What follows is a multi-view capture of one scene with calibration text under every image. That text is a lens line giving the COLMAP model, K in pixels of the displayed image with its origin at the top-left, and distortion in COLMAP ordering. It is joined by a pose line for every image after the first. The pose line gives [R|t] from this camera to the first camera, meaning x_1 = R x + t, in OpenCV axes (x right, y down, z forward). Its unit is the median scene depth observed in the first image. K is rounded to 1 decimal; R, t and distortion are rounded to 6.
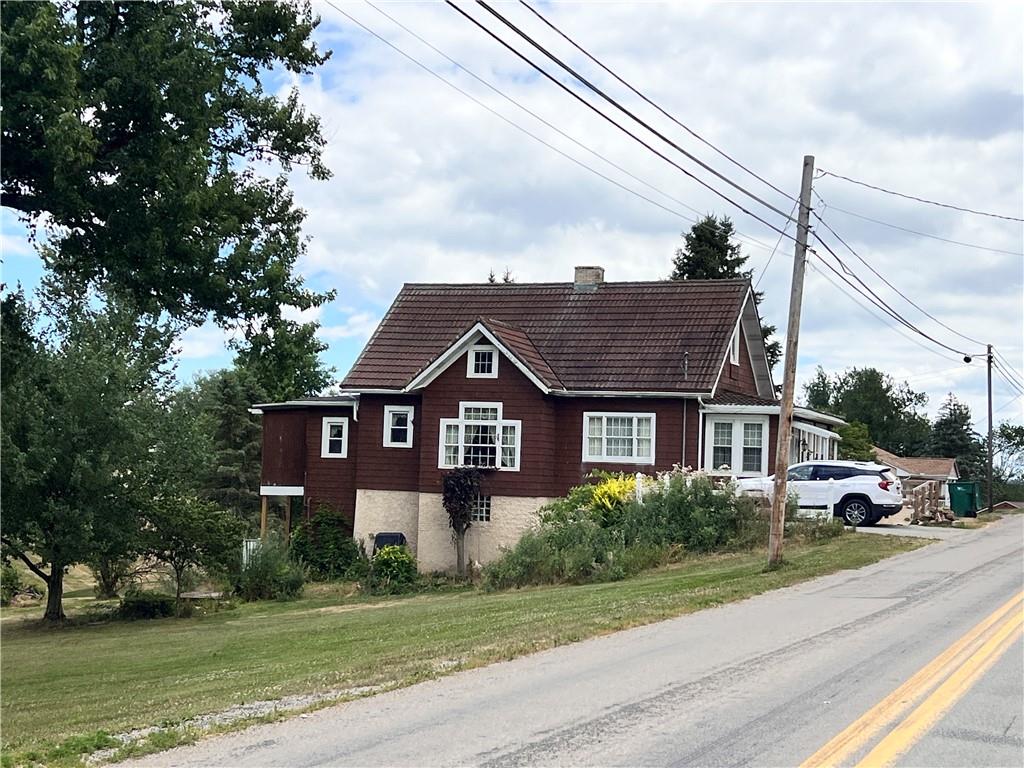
lens RADIAL K [[1693.2, 0, 512.1], [0, 1693.2, 384.8], [0, 0, 1]] dist [0.154093, 0.000000]
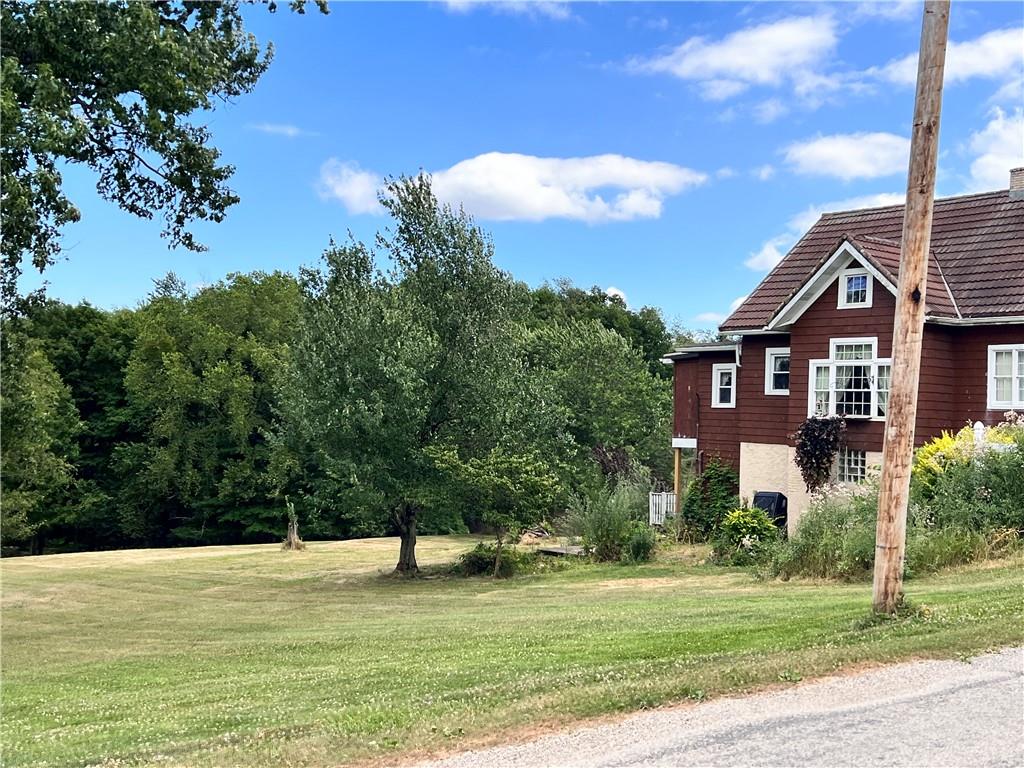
lens RADIAL K [[1223.5, 0, 512.2], [0, 1223.5, 381.1], [0, 0, 1]] dist [0.068599, 0.000000]
pose [[0.860302, -0.022760, -0.509277, 0.142530], [0.029878, 0.999537, 0.005801, 0.022766], [0.508909, -0.020207, 0.860583, 0.396419]]
